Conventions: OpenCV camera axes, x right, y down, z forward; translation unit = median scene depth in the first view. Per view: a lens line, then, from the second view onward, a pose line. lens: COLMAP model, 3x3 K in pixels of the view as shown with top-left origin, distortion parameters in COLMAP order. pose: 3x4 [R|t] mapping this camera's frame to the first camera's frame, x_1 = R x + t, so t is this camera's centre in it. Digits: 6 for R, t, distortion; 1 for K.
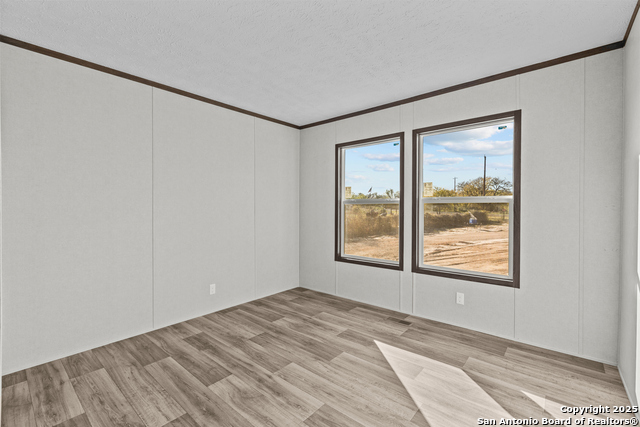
lens RADIAL K [[277.9, 0, 320.0], [0, 277.9, 213.5], [0, 0, 1]] dist [-0.012824, 0.000277]
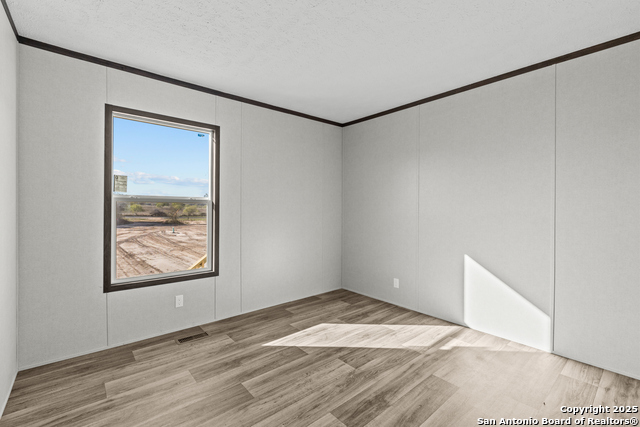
lens RADIAL K [[278.9, 0, 319.6], [0, 278.9, 201.9], [0, 0, 1]] dist [0.001280, 0.000016]
pose [[0.164791, 0.025313, 0.986004, -0.733014], [0.019108, 0.999401, -0.028850, -0.003430], [-0.986143, 0.023595, 0.164209, 0.651579]]
